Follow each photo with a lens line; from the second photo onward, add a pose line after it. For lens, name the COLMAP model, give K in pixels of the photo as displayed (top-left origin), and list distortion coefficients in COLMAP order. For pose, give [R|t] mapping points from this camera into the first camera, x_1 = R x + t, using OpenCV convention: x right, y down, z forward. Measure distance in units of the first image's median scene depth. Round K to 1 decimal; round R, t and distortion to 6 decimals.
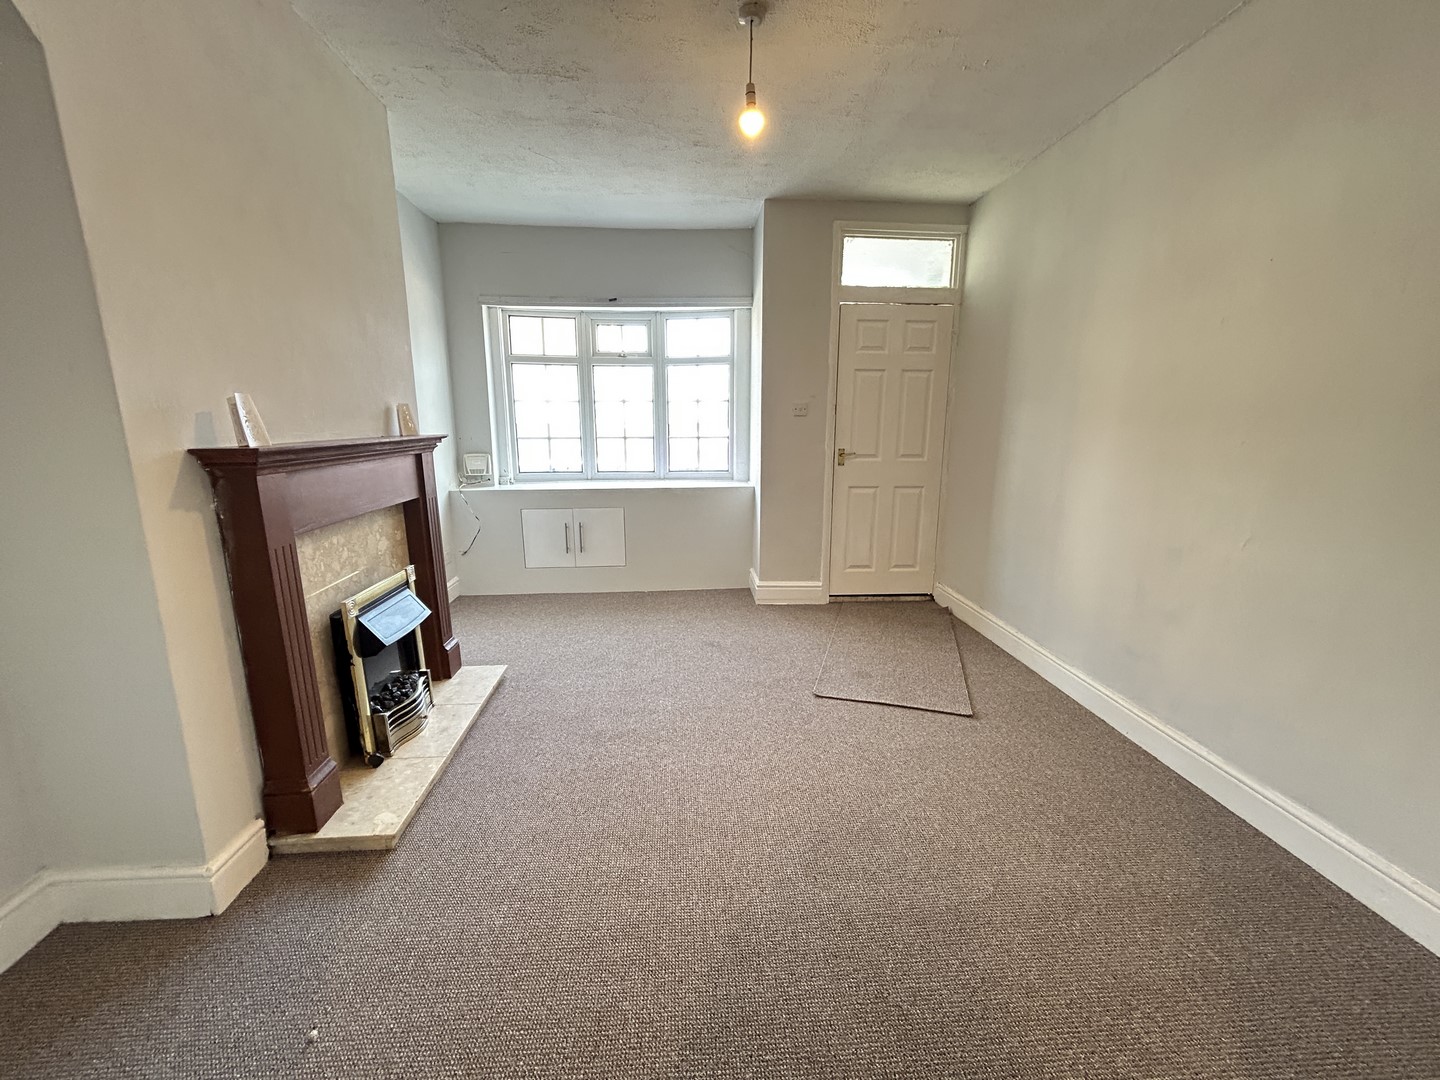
lens RADIAL K [[583.0, 0, 720.5], [0, 583.0, 537.6], [0, 0, 1]] dist [0.002214, 0.000012]
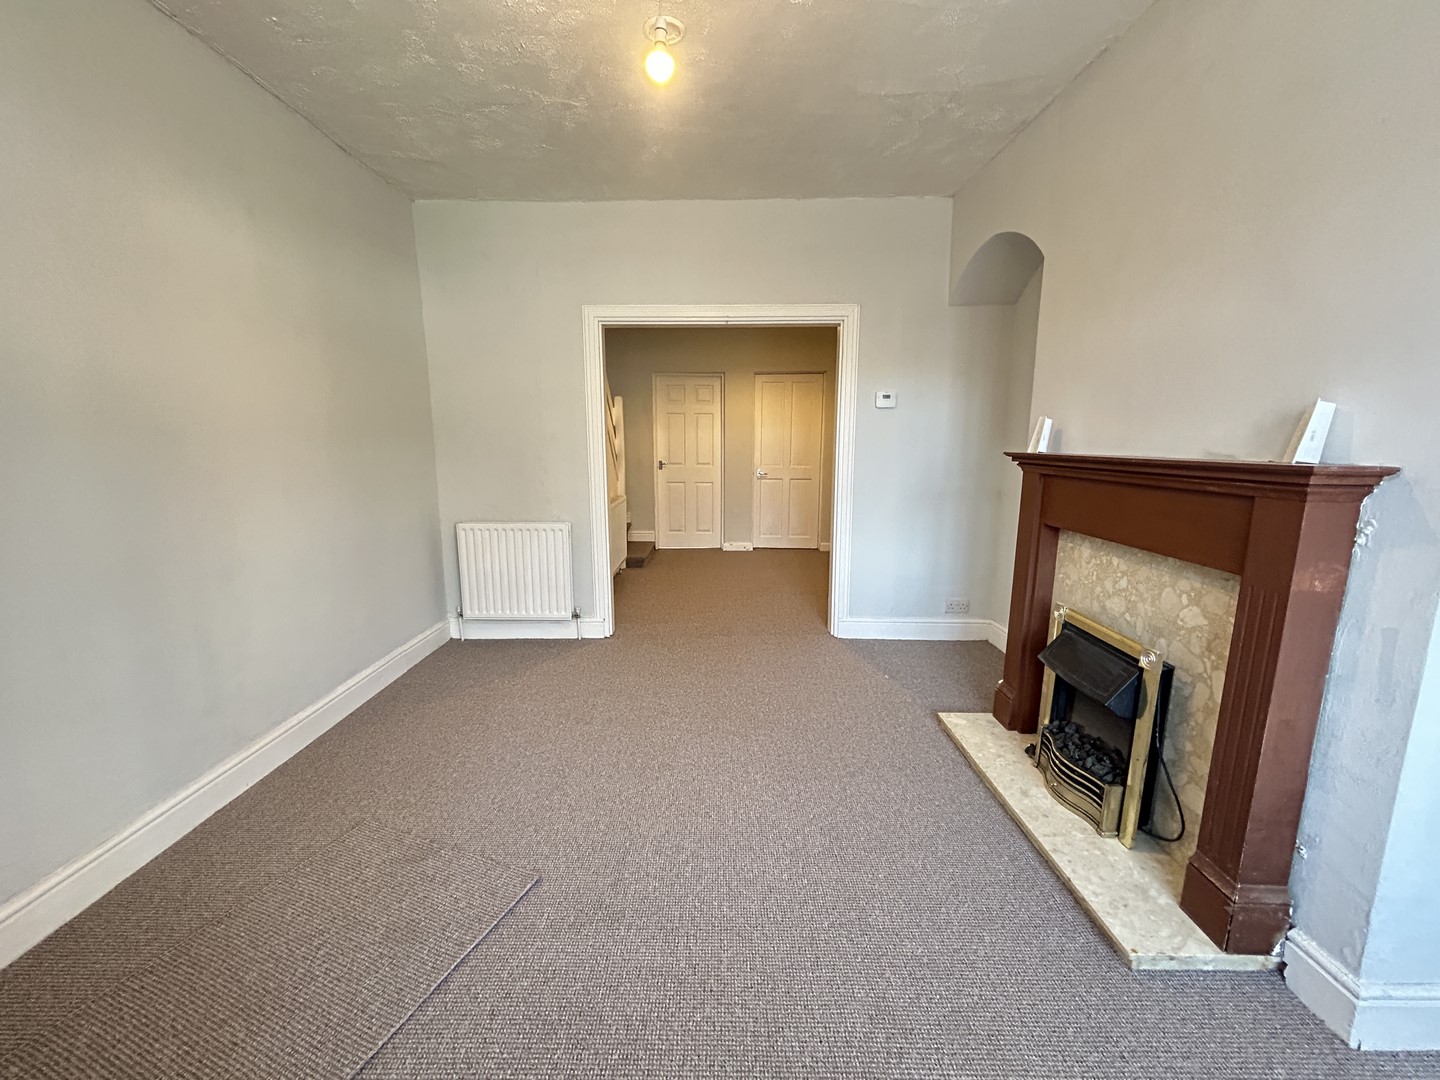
lens RADIAL K [[583.0, 0, 718.1], [0, 583.0, 537.7], [0, 0, 1]] dist [0.002214, 0.000012]
pose [[-0.996148, -0.013684, 0.086619, -0.058942], [0.018663, 0.932043, 0.361866, -0.212904], [-0.085684, 0.362088, -0.928197, 1.064753]]
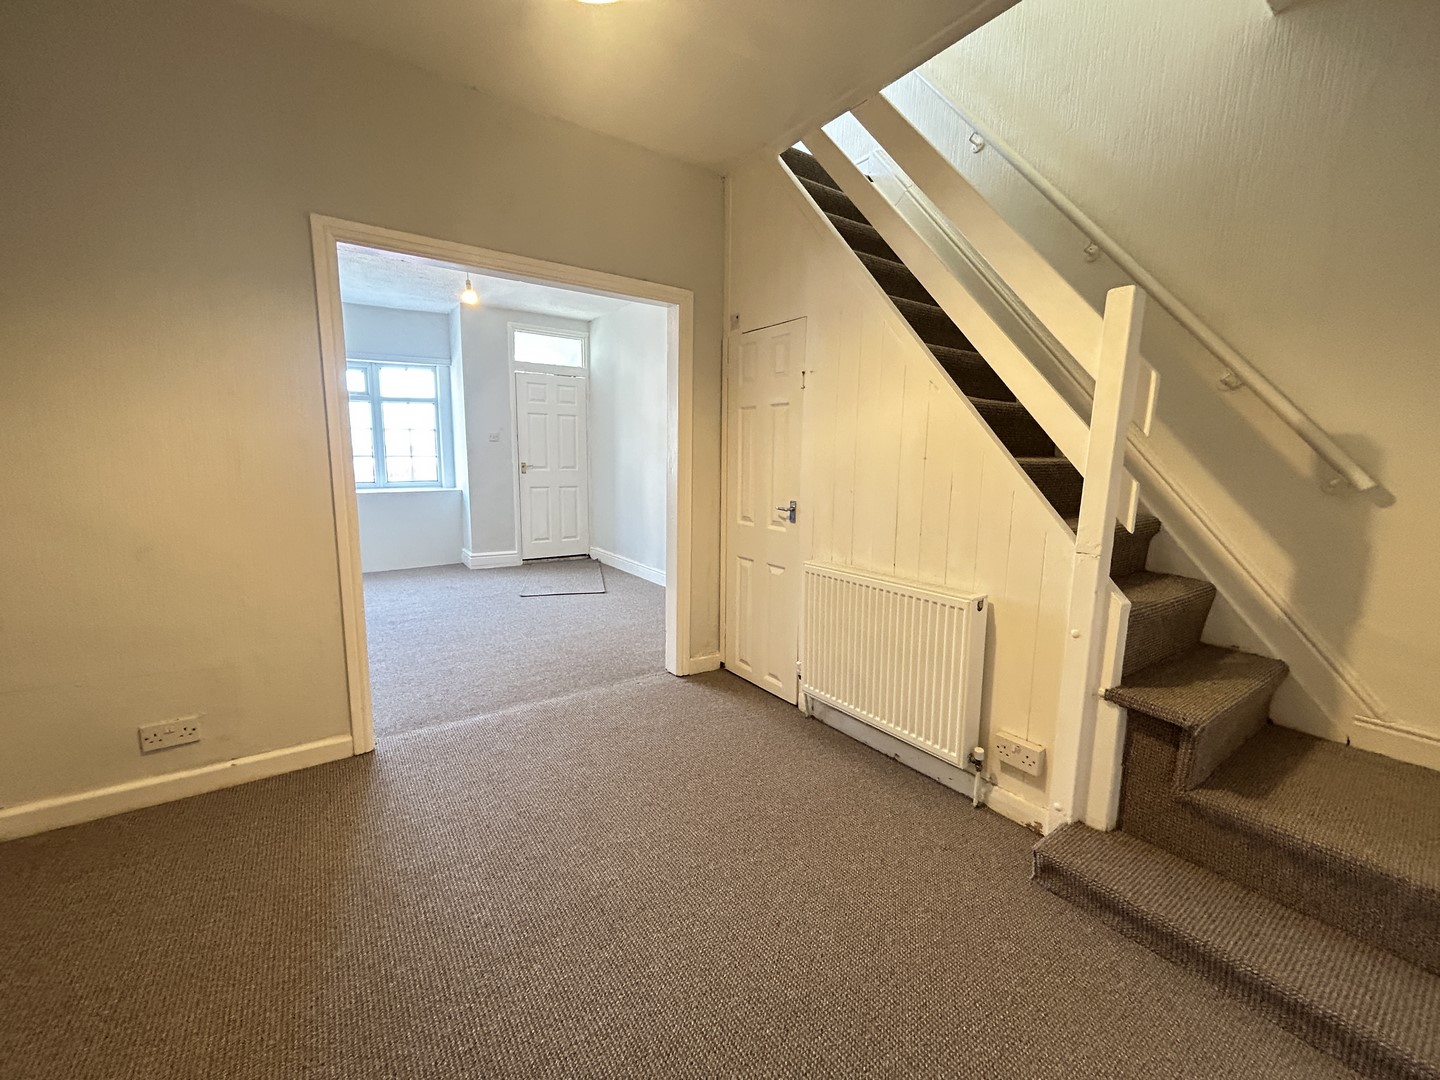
lens RADIAL K [[583.0, 0, 717.8], [0, 583.0, 531.9], [0, 0, 1]] dist [0.002214, 0.000012]
pose [[0.862255, -0.061796, 0.502691, -0.145161], [0.091530, 0.995199, -0.034658, 0.139929], [-0.498136, 0.075895, 0.863771, -0.620258]]
